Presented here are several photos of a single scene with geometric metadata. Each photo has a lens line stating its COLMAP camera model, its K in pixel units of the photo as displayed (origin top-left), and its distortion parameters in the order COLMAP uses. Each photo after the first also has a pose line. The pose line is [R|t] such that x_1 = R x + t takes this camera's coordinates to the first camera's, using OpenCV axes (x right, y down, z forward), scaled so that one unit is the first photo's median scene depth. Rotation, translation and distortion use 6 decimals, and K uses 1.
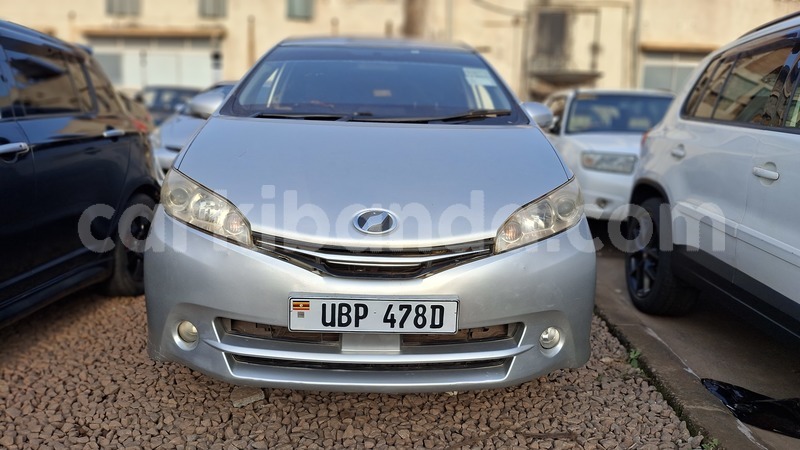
lens RADIAL K [[597.0, 0, 400.0], [0, 597.0, 225.0], [0, 0, 1]] dist [0.131599, -0.276996]
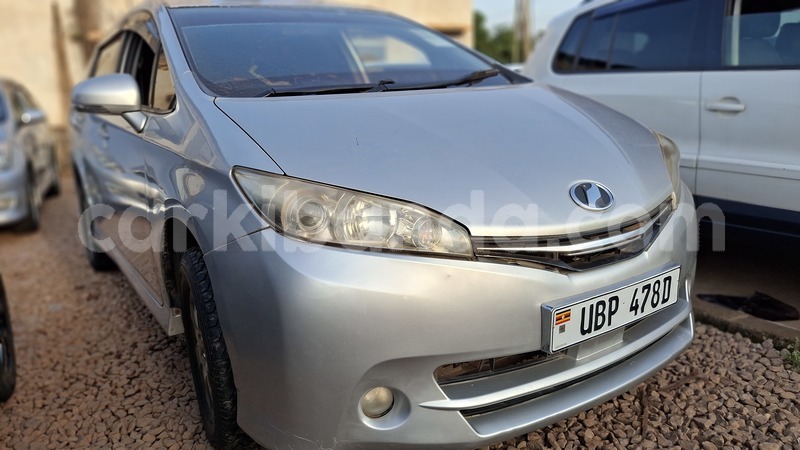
lens RADIAL K [[597.0, 0, 400.2], [0, 597.0, 204.8], [0, 0, 1]] dist [-0.001309, -0.036143]
pose [[0.852982, -0.170266, 0.493387, -0.687015], [0.171648, 0.984224, 0.042902, -0.075490], [-0.492908, 0.048094, 0.868751, 0.425032]]
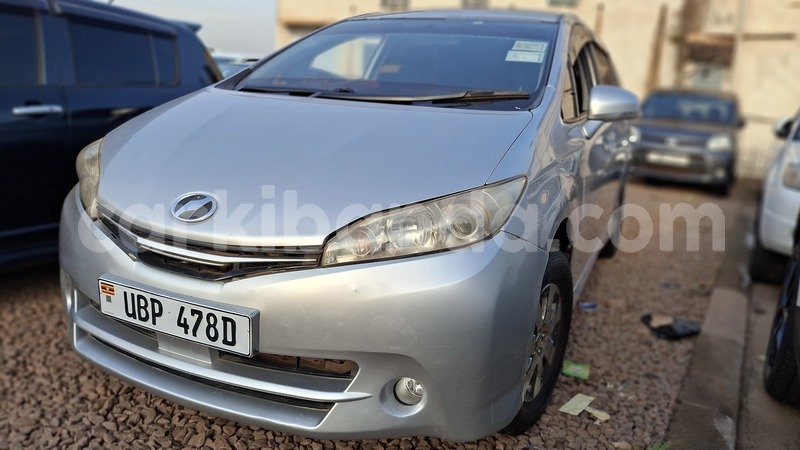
lens RADIAL K [[597.0, 0, 400.0], [0, 597.0, 225.0], [0, 0, 1]] dist [0.131599, -0.276996]
pose [[0.887933, 0.125916, -0.442403, 0.613719], [-0.120717, 0.991880, 0.040022, -0.051439], [0.443850, 0.017869, 0.895923, 0.367031]]
